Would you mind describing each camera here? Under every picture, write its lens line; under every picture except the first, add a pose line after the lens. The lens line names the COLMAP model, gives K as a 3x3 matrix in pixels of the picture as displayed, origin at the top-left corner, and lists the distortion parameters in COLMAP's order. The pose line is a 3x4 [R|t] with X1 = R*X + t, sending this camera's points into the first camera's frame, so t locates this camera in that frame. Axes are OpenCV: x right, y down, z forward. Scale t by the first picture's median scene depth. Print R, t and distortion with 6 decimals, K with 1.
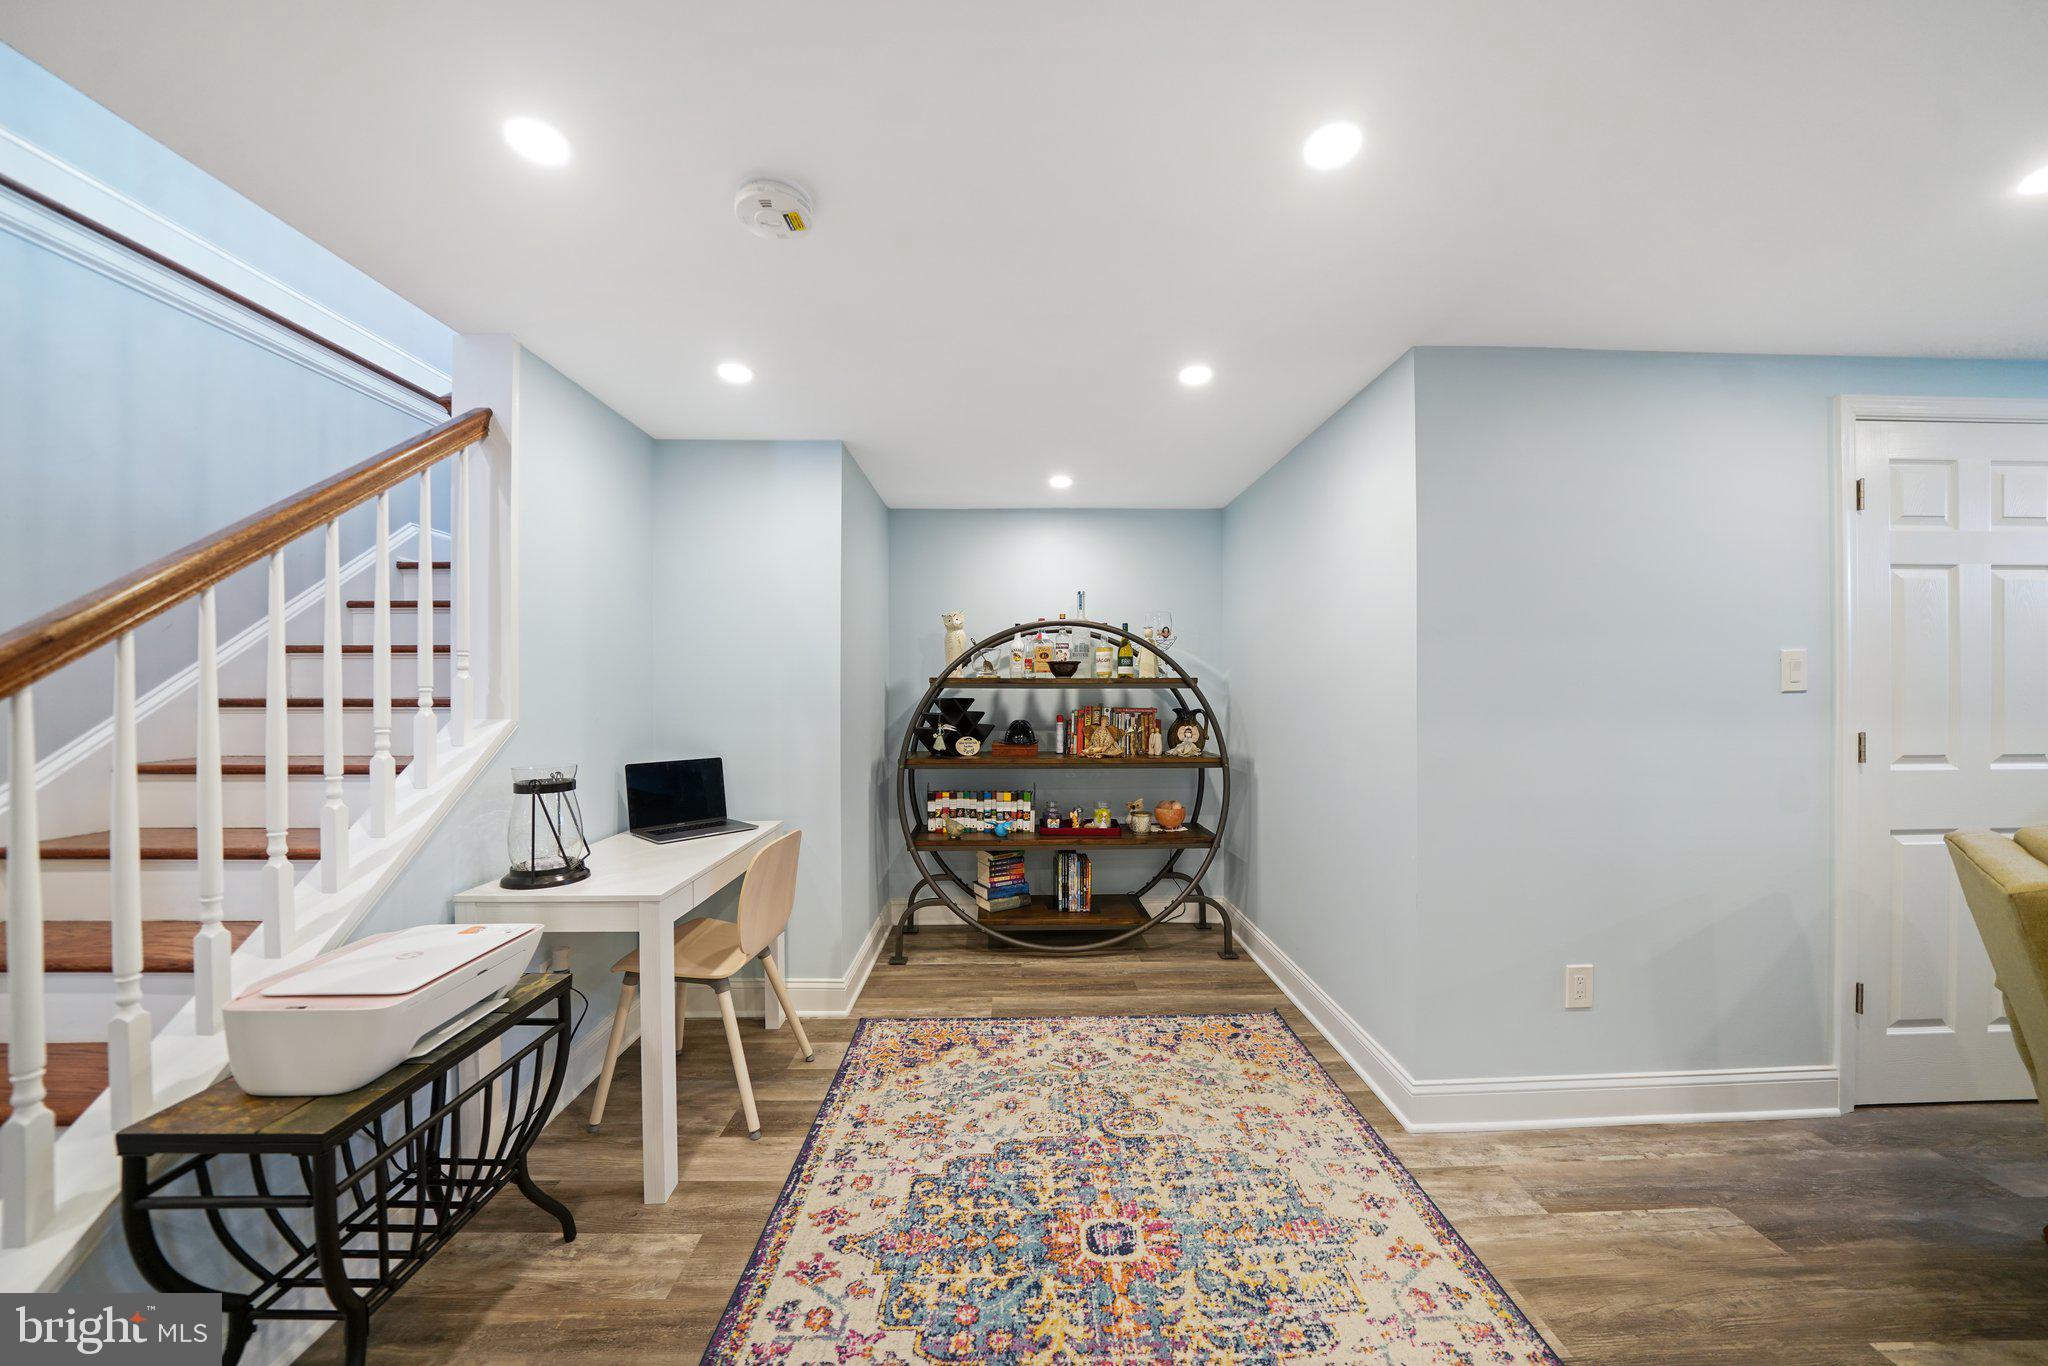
lens RADIAL K [[711.7, 0, 1030.7], [0, 711.7, 690.6], [0, 0, 1]] dist [-0.027418, 0.003711]
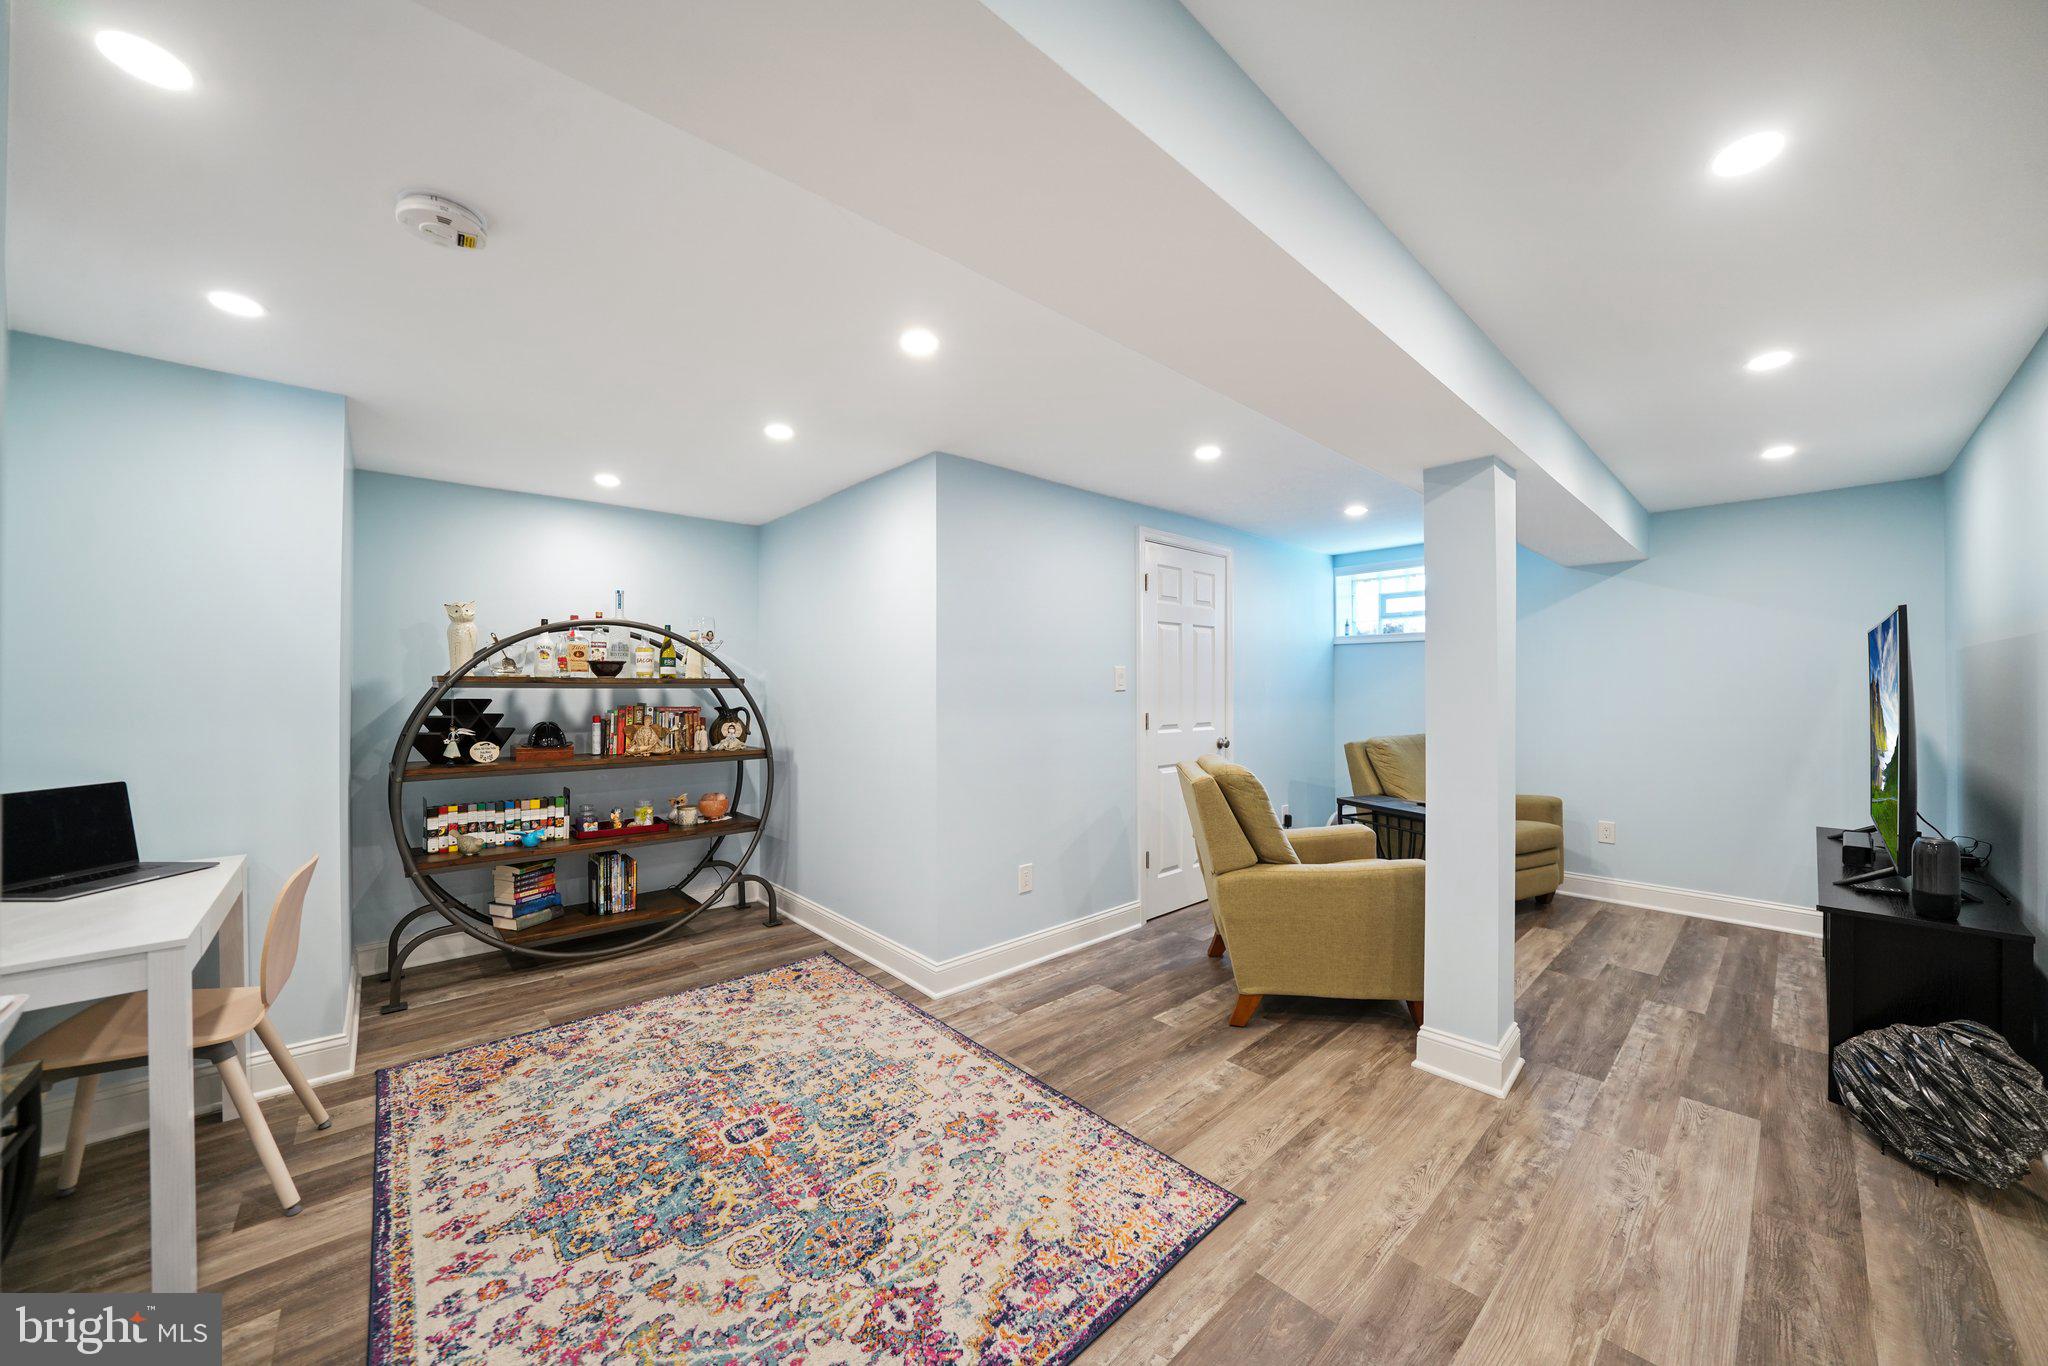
lens RADIAL K [[711.7, 0, 1031.0], [0, 711.7, 683.4], [0, 0, 1]] dist [-0.027418, 0.003711]
pose [[0.755844, 0.004970, 0.654733, -0.246480], [0.000903, 0.999962, -0.008633, -0.001132], [-0.654751, 0.007117, 0.755811, -0.211875]]
